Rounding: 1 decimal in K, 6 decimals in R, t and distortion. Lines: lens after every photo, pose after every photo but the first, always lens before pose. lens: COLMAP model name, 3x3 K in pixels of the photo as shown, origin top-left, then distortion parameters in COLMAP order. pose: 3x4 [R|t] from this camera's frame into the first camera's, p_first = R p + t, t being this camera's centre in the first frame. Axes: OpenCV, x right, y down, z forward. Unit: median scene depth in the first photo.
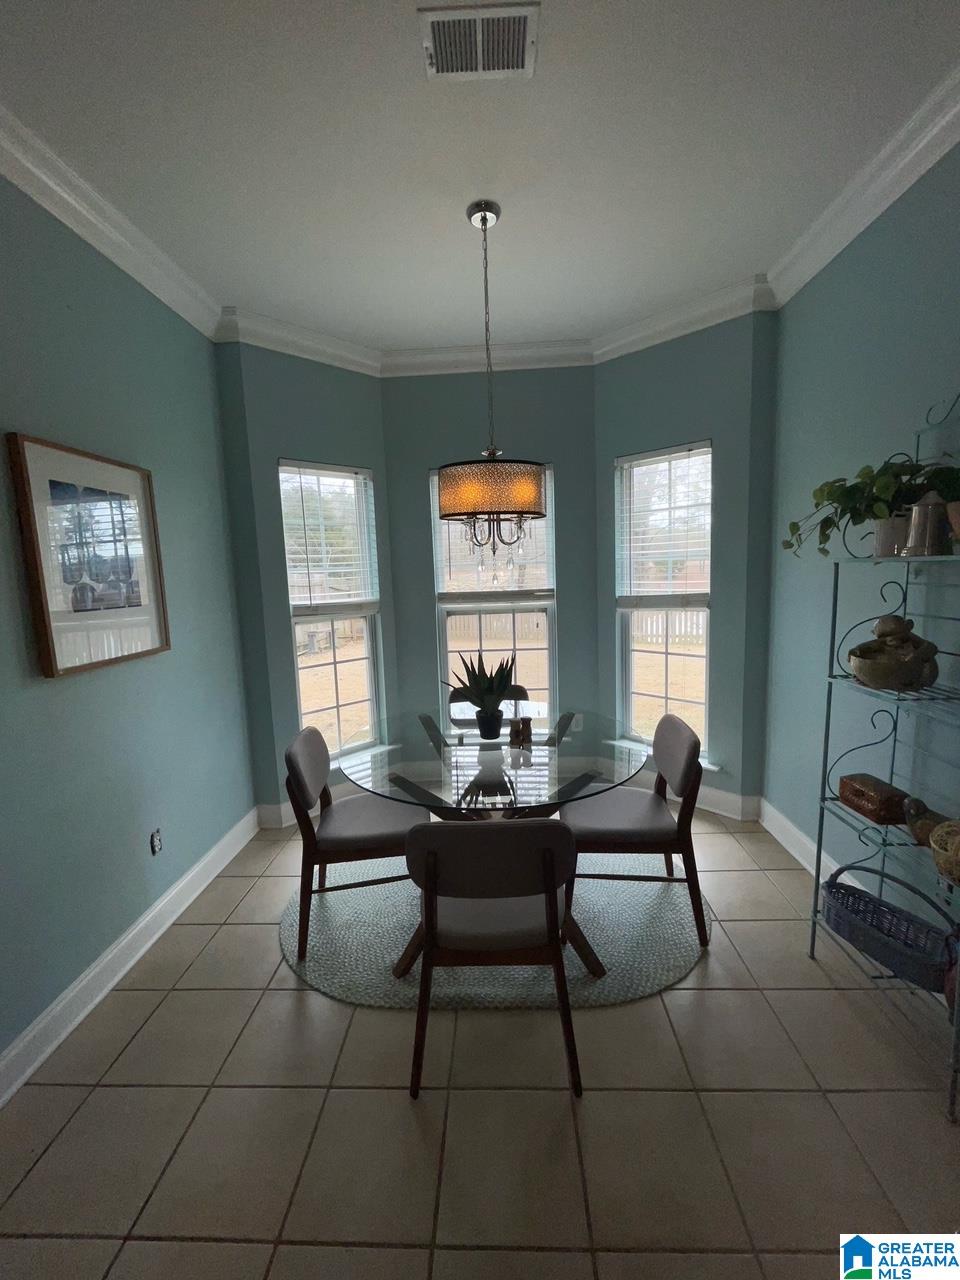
lens RADIAL K [[516.8, 0, 479.8], [0, 516.8, 640.0], [0, 0, 1]] dist [-0.005061, -0.000420]
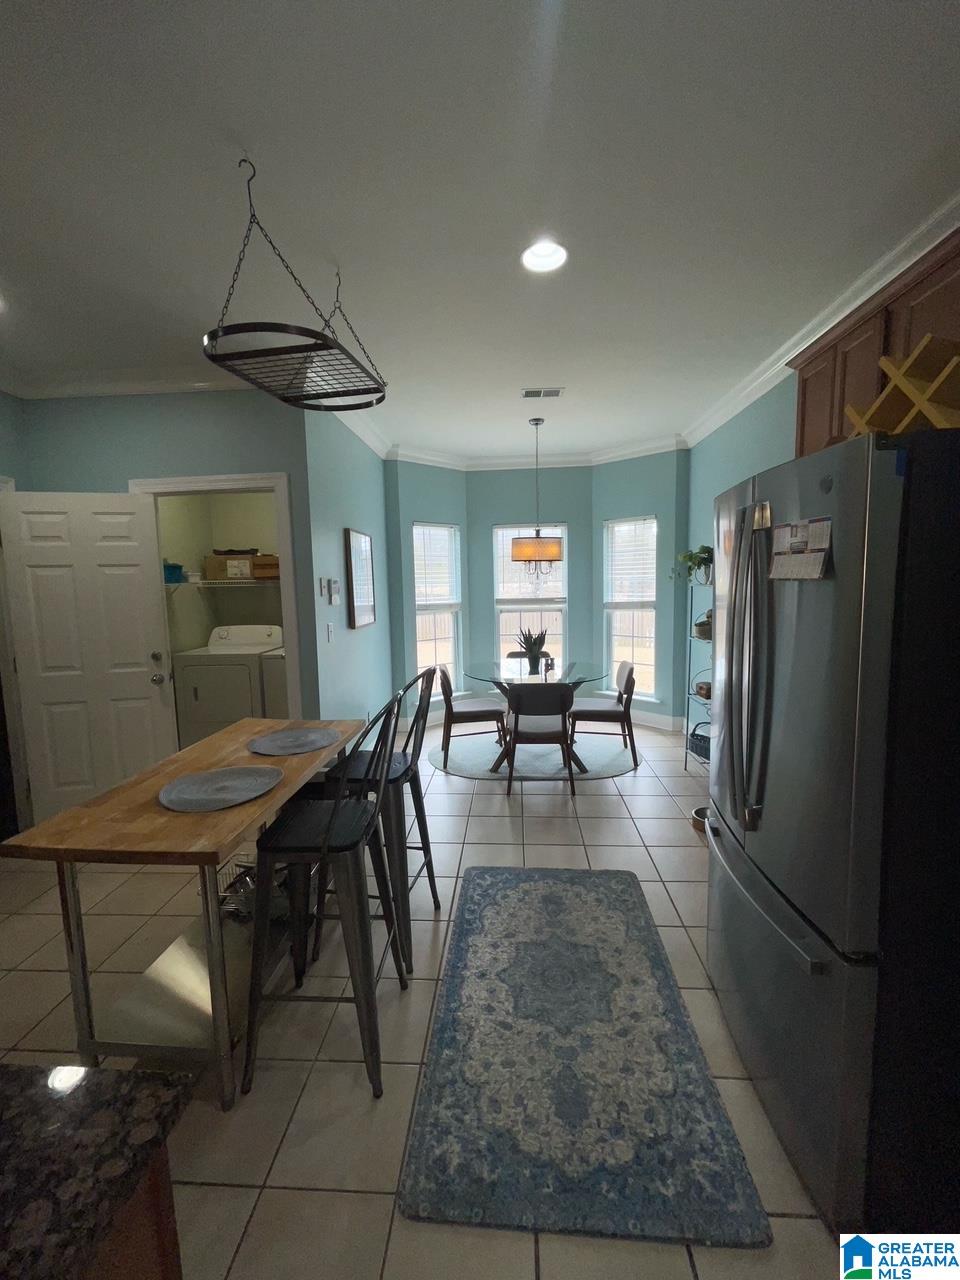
lens RADIAL K [[516.8, 0, 479.2], [0, 516.8, 640.0], [0, 0, 1]] dist [-0.005061, -0.000420]
pose [[0.999616, 0.017108, -0.021815, -0.113664], [-0.017518, 0.999670, -0.018764, 0.086011], [0.021487, 0.019139, 0.999586, -0.767752]]
